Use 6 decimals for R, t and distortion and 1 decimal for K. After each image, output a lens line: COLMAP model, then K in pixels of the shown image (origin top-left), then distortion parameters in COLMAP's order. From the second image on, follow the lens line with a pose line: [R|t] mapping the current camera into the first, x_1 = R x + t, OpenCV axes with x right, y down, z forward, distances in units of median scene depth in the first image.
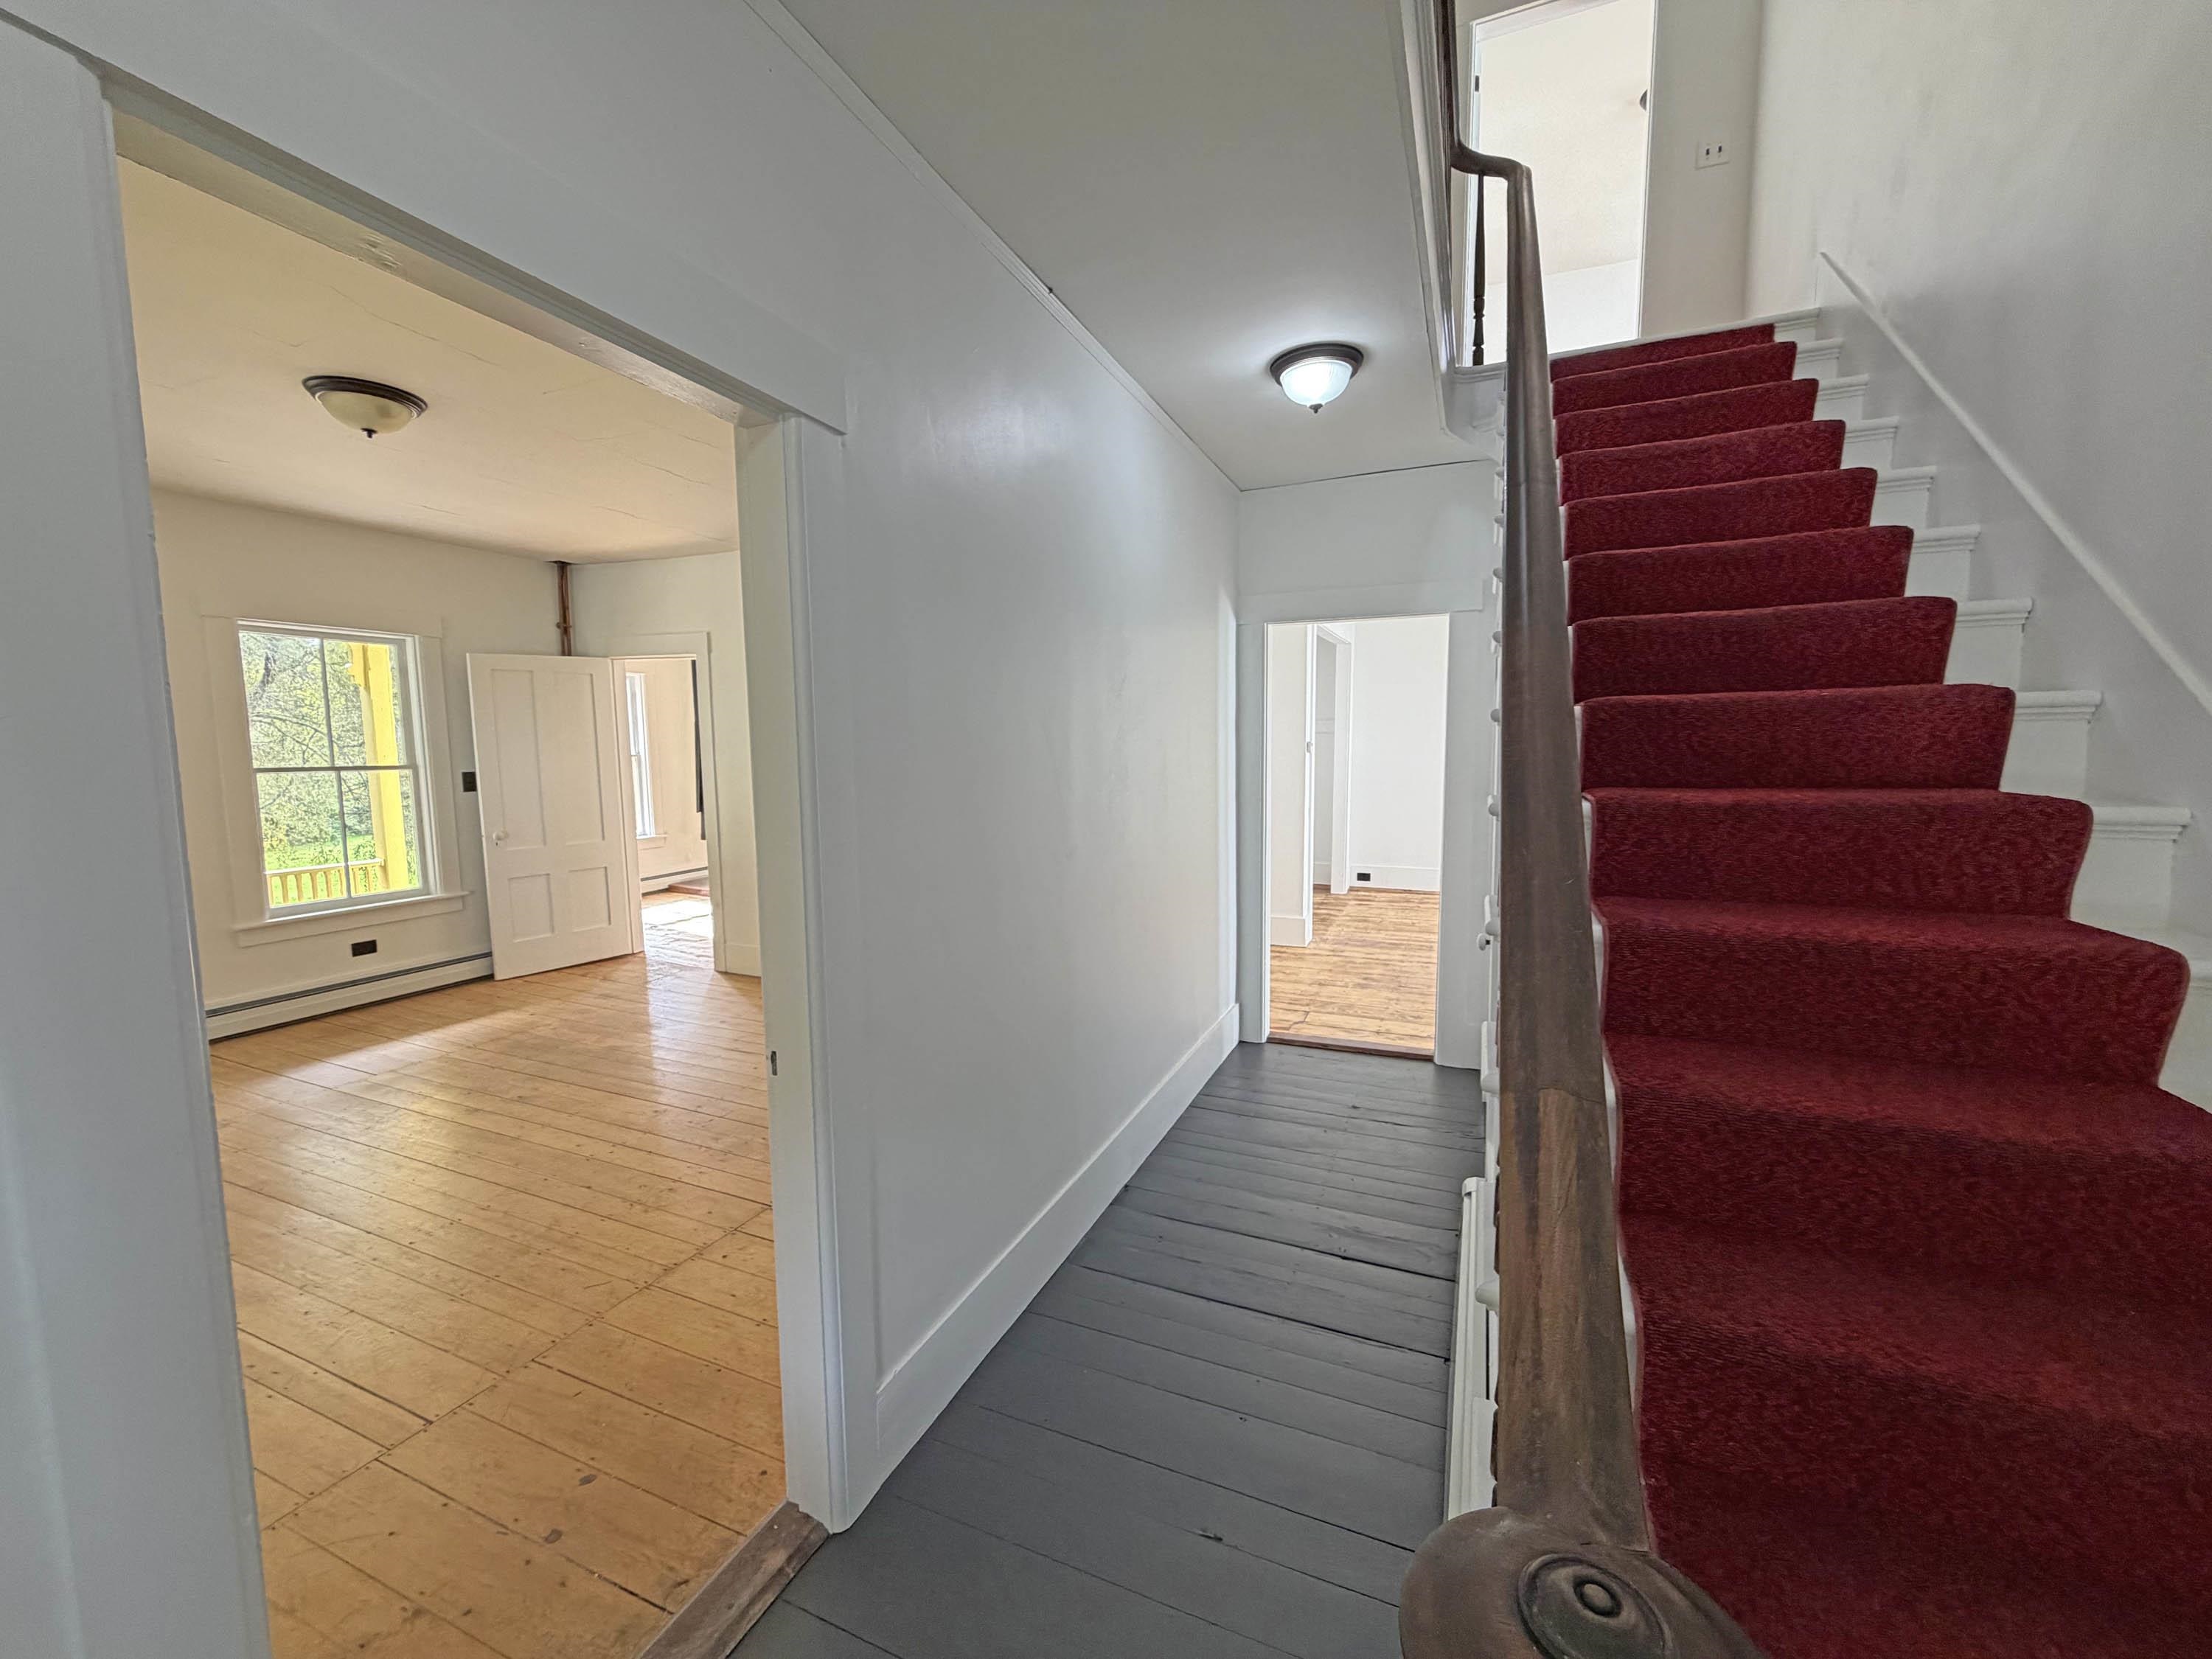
lens RADIAL K [[880.4, 0, 1102.8], [0, 880.4, 824.5], [0, 0, 1]] dist [0.000848, -0.000284]
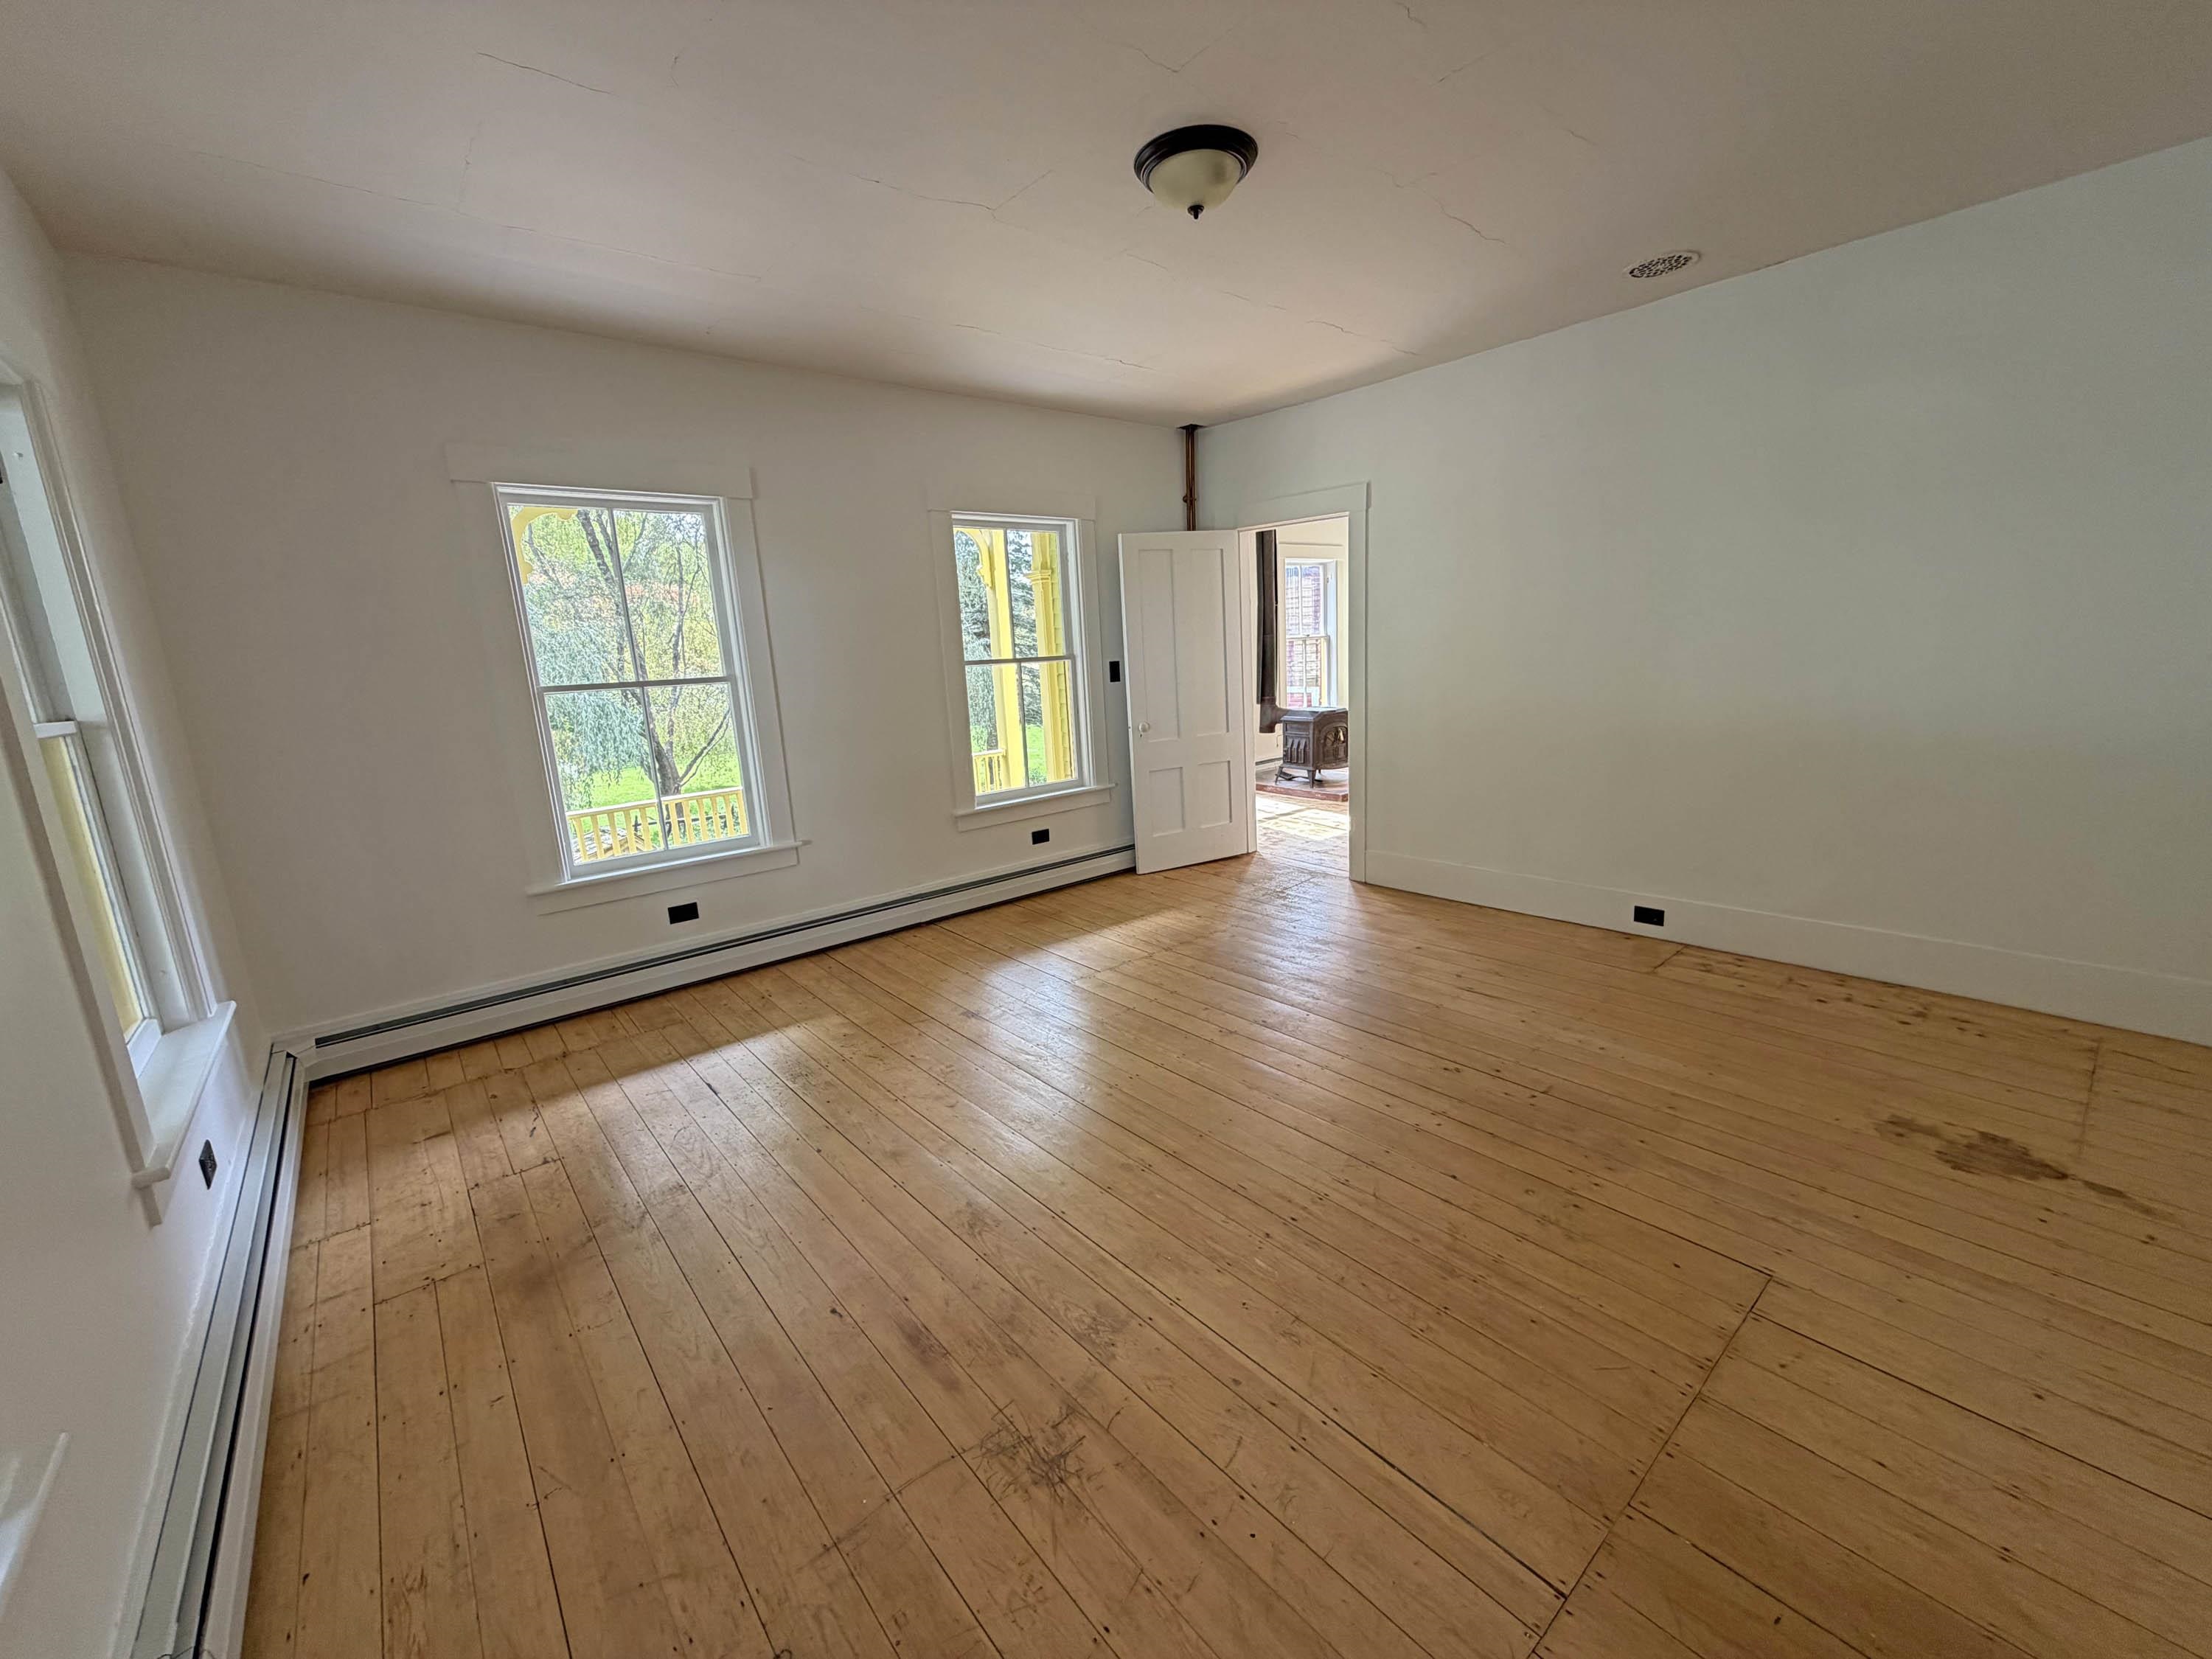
lens RADIAL K [[880.4, 0, 1106.2], [0, 880.4, 830.5], [0, 0, 1]] dist [0.000848, -0.000284]
pose [[0.895565, 0.052814, -0.441785, -0.300114], [0.003810, 0.991983, 0.126311, 0.003181], [0.444914, -0.114802, 0.888185, 0.113770]]
